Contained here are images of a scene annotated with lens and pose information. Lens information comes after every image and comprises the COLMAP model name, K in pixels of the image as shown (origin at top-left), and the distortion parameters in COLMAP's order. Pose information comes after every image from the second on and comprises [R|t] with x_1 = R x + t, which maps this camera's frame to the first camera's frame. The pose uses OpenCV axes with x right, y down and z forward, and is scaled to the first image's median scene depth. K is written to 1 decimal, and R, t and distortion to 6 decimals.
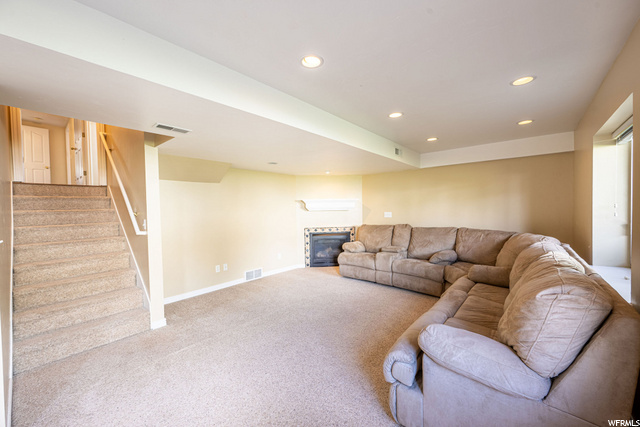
lens RADIAL K [[252.5, 0, 320.0], [0, 252.5, 213.5], [0, 0, 1]] dist [0.000506, 0.000059]
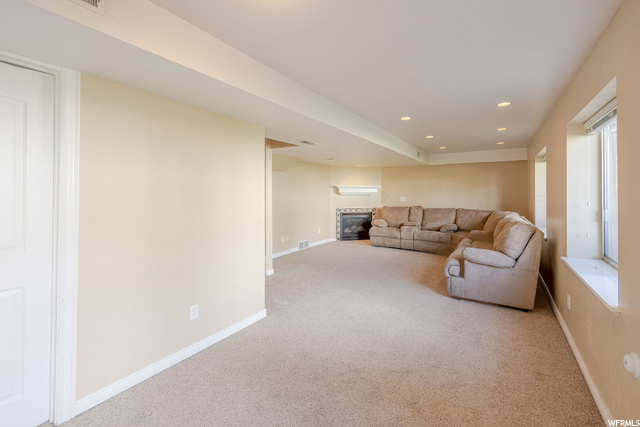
lens RADIAL K [[287.2, 0, 321.2], [0, 287.2, 190.0], [0, 0, 1]] dist [-0.000797, 0.000011]
pose [[0.988326, 0.020229, 0.151007, -0.433113], [-0.015548, 0.999363, -0.032117, 0.015388], [-0.151560, 0.029394, 0.988011, -0.464911]]
